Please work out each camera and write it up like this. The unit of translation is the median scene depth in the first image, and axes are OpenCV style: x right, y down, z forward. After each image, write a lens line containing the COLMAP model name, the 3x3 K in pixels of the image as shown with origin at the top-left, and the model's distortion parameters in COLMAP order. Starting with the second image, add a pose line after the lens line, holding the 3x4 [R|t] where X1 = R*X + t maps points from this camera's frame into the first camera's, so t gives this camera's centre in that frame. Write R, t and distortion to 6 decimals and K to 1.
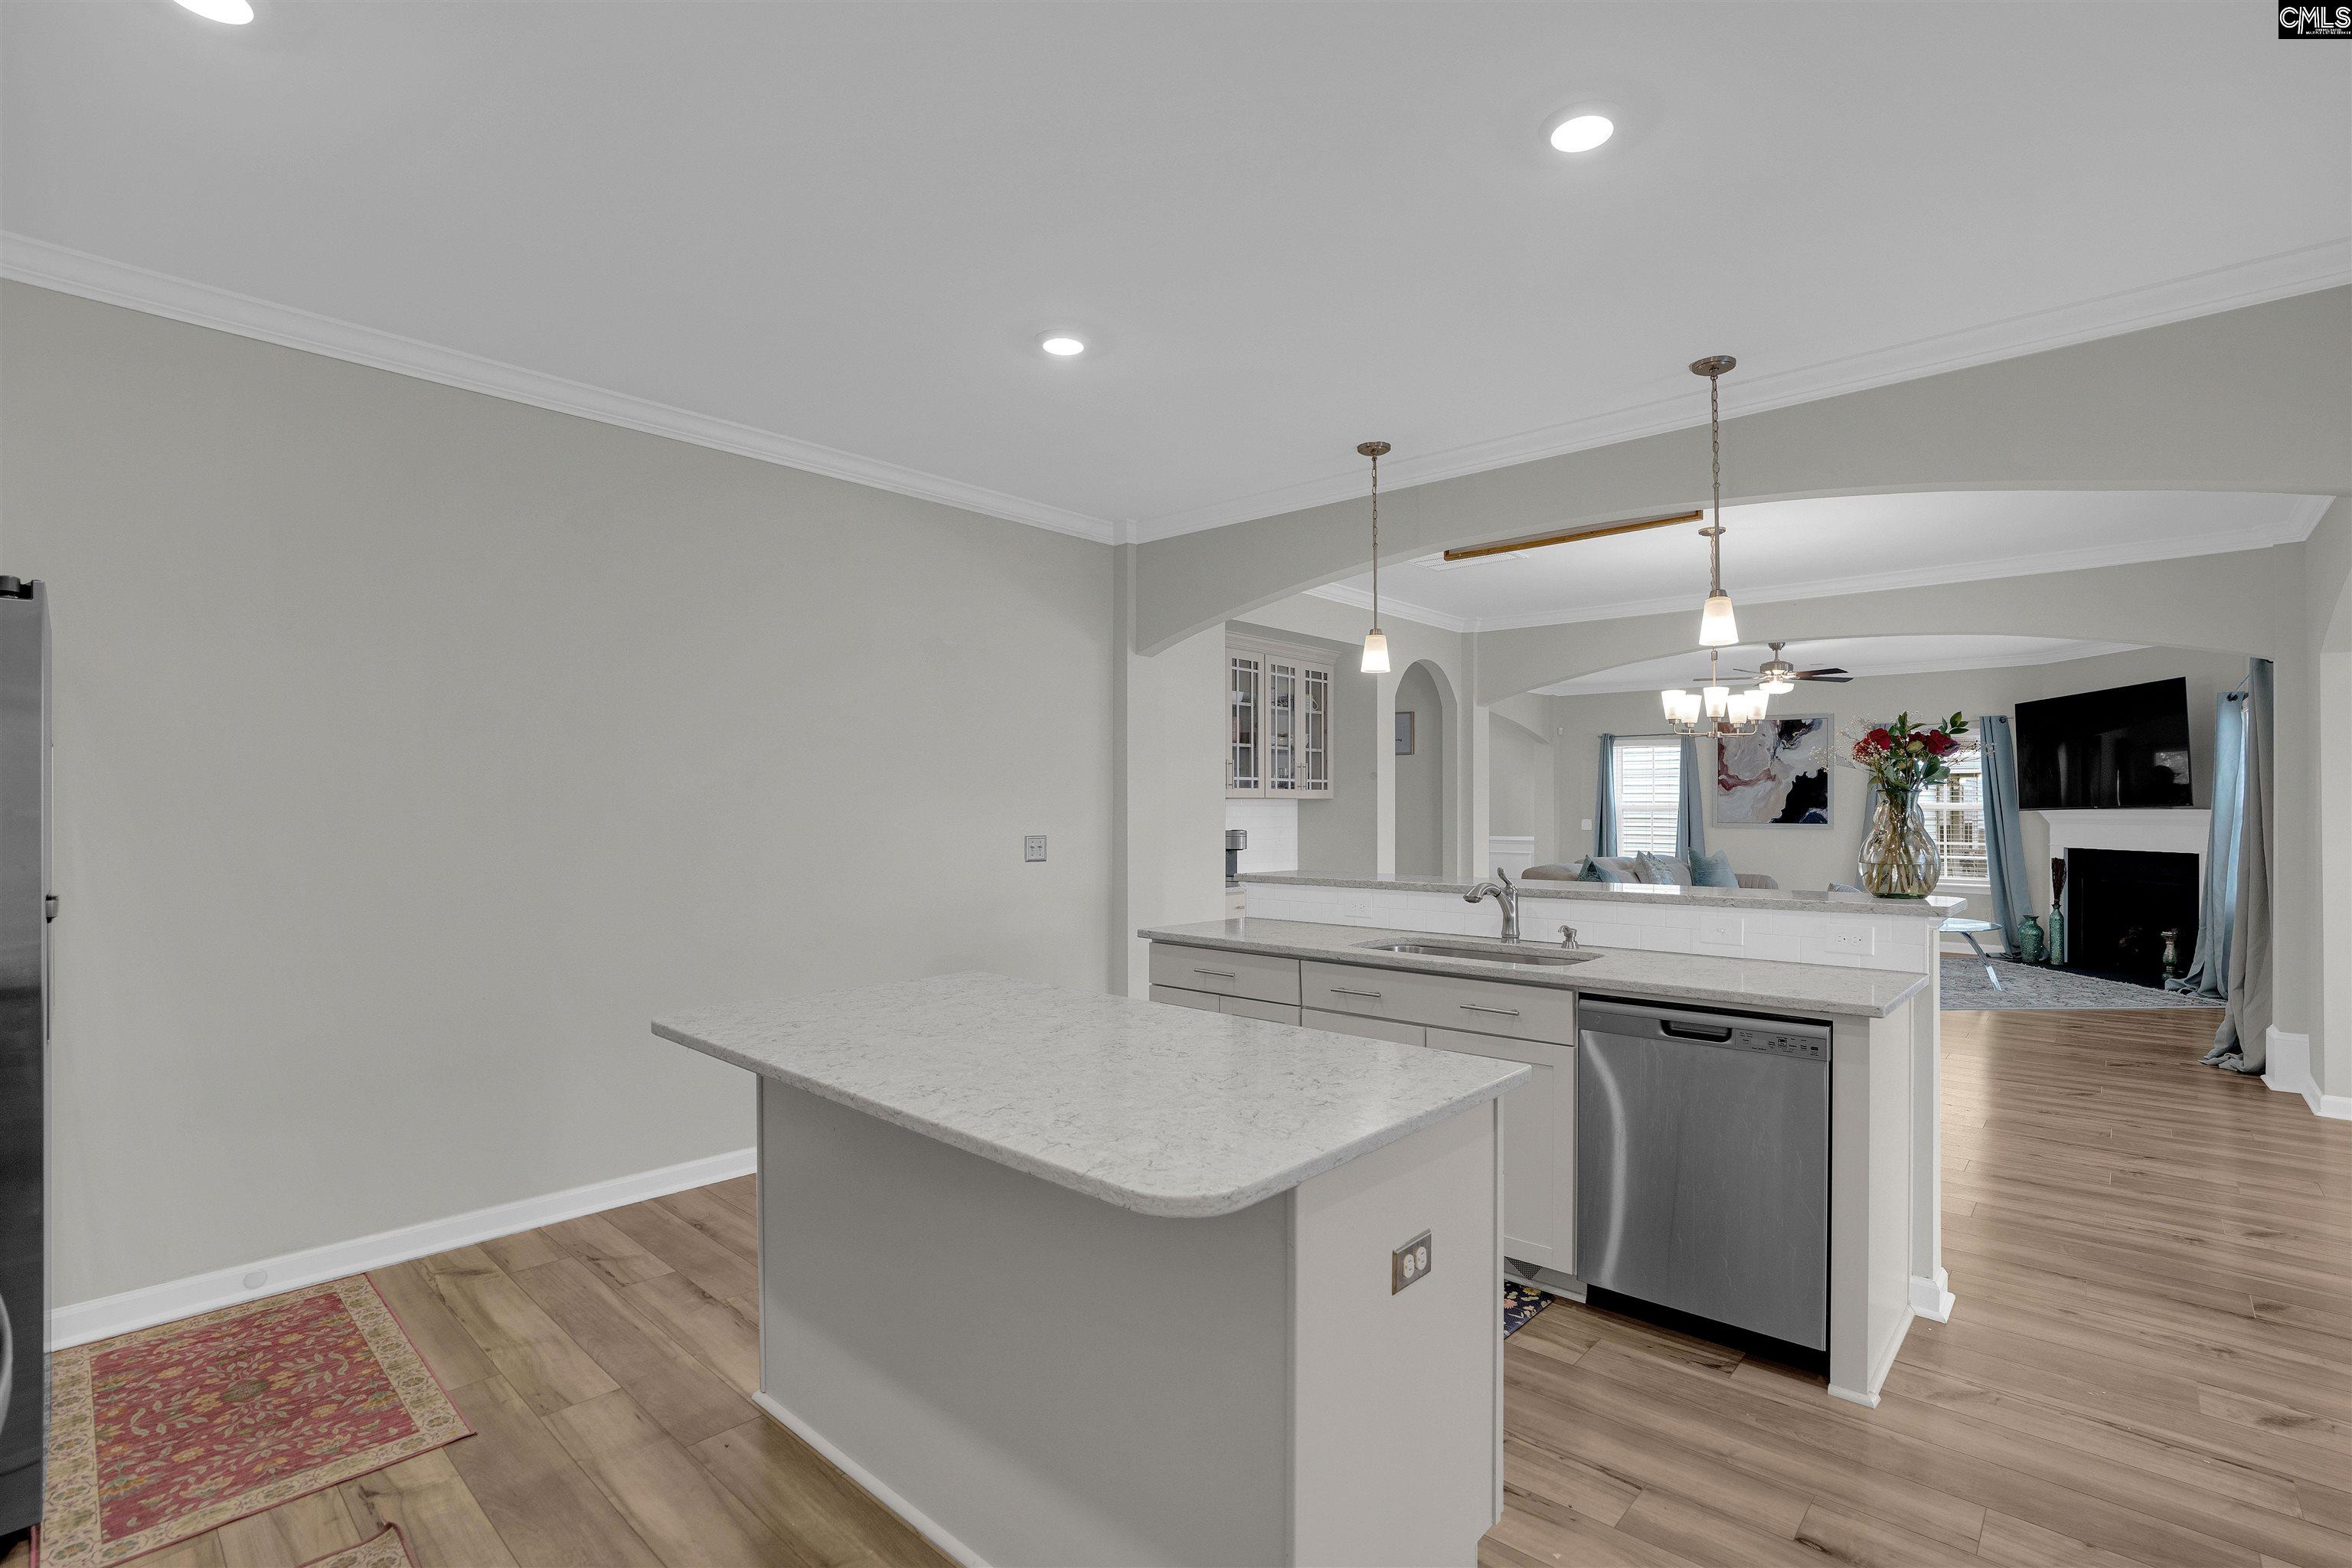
lens RADIAL K [[1077.3, 0, 1173.8], [0, 1077.3, 800.8], [0, 0, 1]] dist [0.000612, 0.000031]
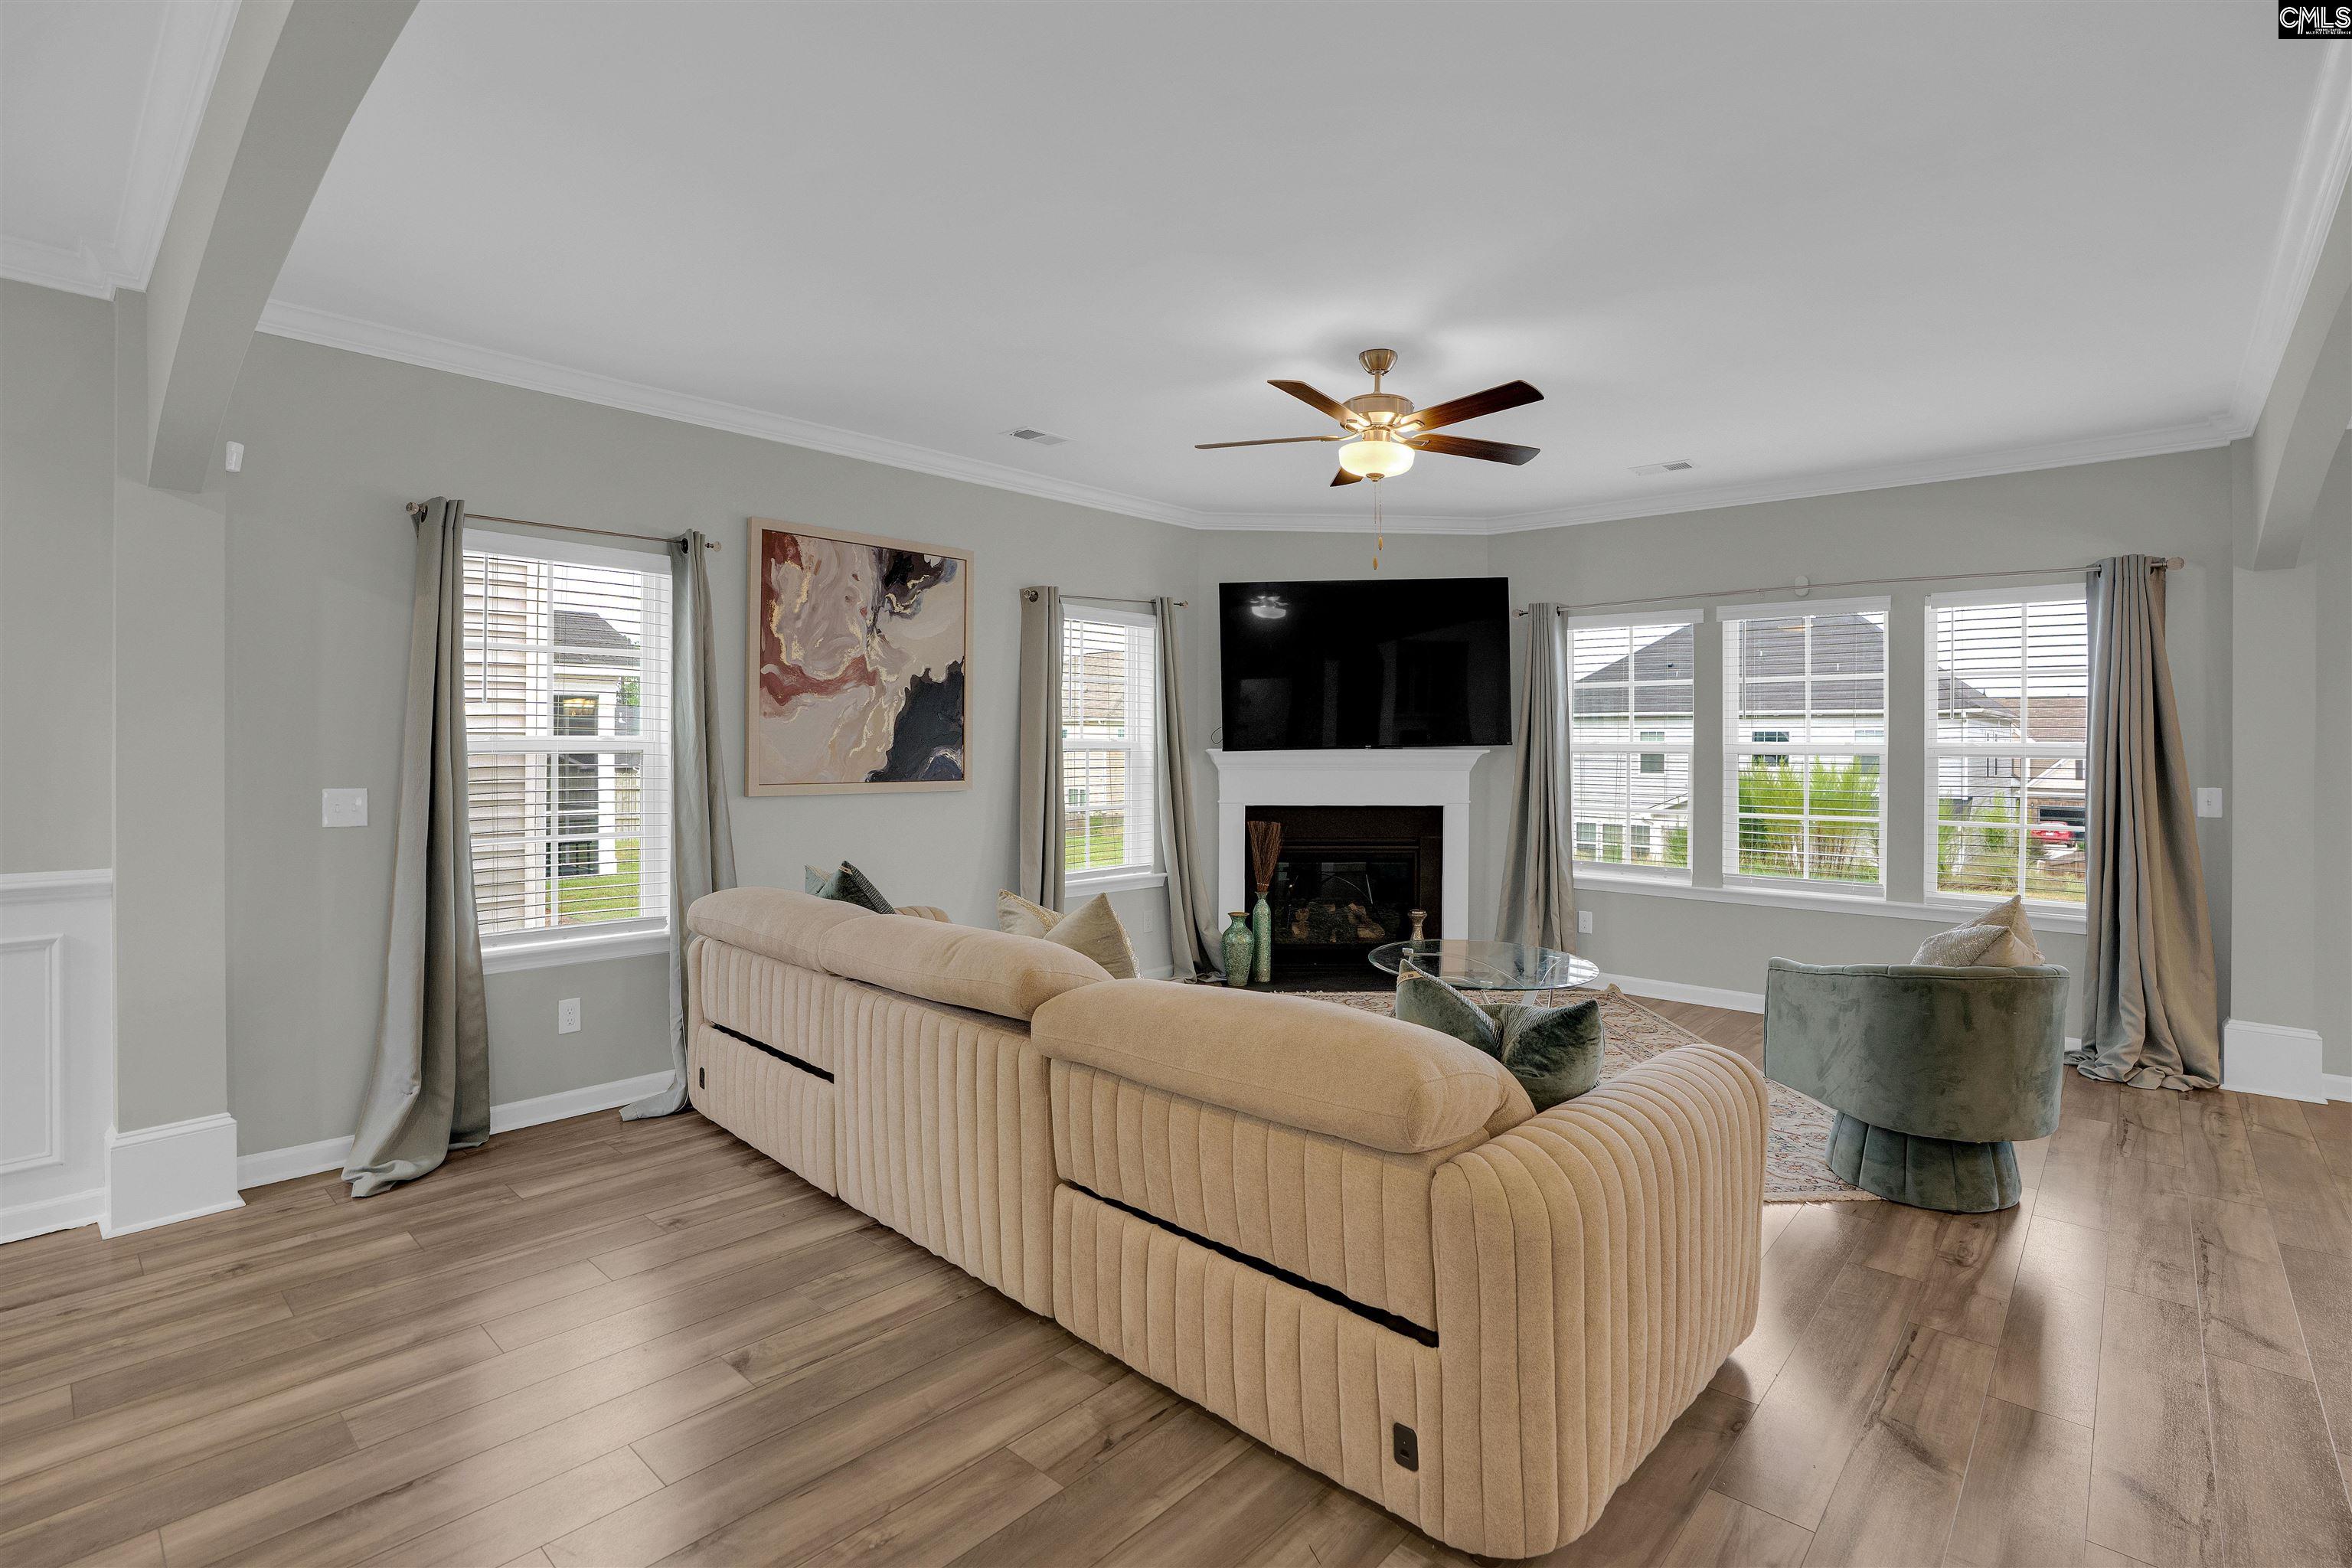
lens RADIAL K [[1077.3, 0, 1173.0], [0, 1077.3, 771.6], [0, 0, 1]] dist [0.000612, 0.000031]
pose [[-0.014505, -0.011458, 0.999829, 0.122483], [-0.003964, 0.999927, 0.011401, 0.011244], [-0.999887, -0.003798, -0.014549, 0.901116]]
